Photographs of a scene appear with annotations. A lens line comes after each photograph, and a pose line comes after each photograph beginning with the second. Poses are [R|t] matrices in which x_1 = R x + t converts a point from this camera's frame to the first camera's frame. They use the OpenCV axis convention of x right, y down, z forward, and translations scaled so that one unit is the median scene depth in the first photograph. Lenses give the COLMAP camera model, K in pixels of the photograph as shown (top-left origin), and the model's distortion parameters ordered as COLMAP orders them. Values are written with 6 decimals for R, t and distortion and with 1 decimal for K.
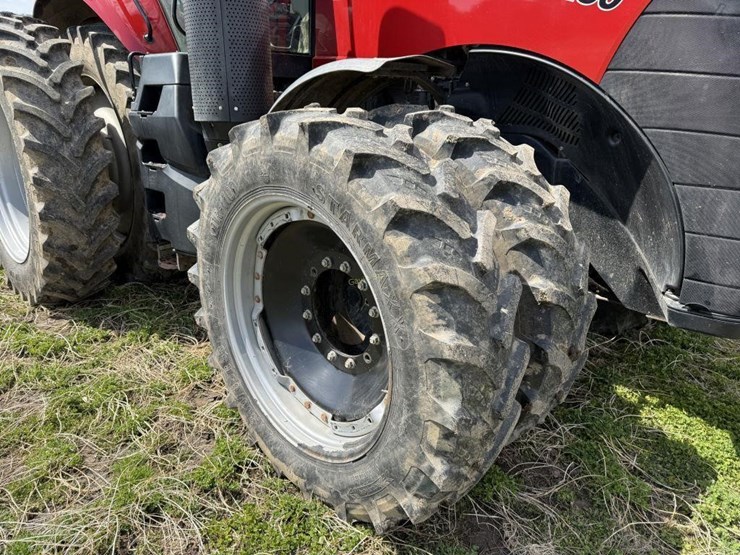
lens RADIAL K [[520.6, 0, 366.2], [0, 520.6, 292.1], [0, 0, 1]] dist [0.046924, -0.046448]
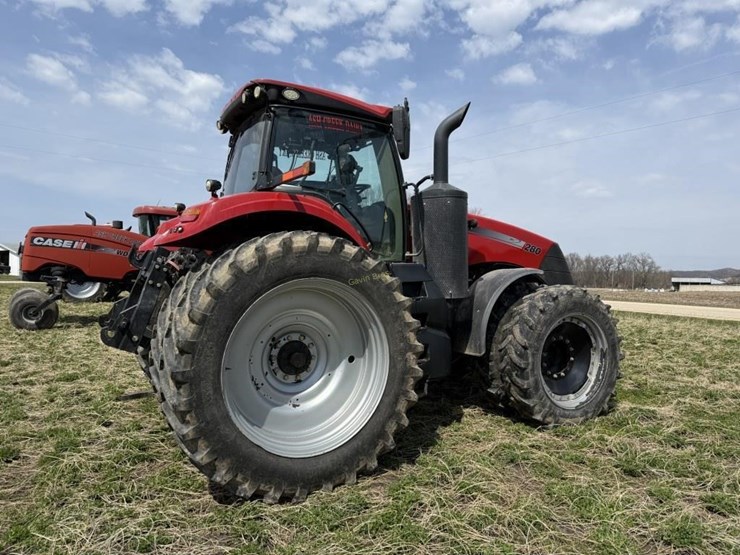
lens RADIAL K [[520.6, 0, 379.5], [0, 520.6, 286.7], [0, 0, 1]] dist [0.046924, -0.046448]
pose [[0.281757, -0.061940, 0.957484, -3.245148], [0.347121, 0.936900, -0.041539, -0.569599], [-0.894494, 0.344067, 0.285479, 1.041437]]
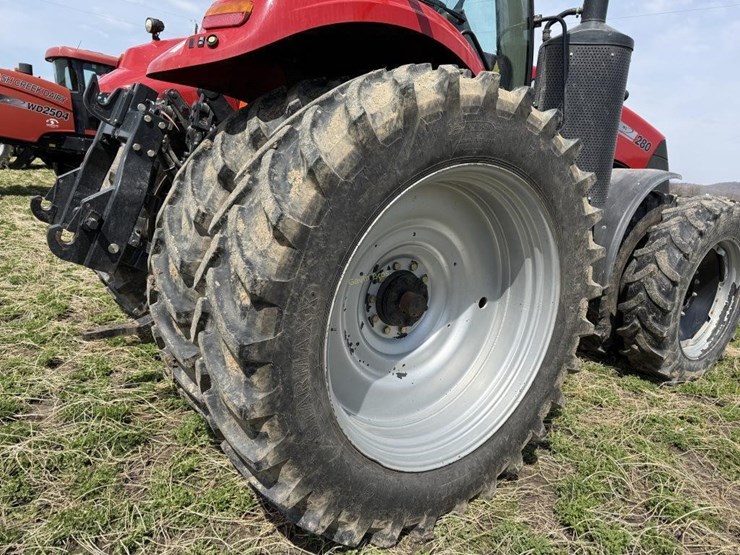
lens RADIAL K [[520.6, 0, 384.3], [0, 520.6, 290.8], [0, 0, 1]] dist [0.046924, -0.046448]
pose [[0.161207, -0.255167, 0.953364, -2.496774], [0.282220, 0.937579, 0.203220, -0.804797], [-0.945708, 0.236297, 0.223157, 1.854066]]
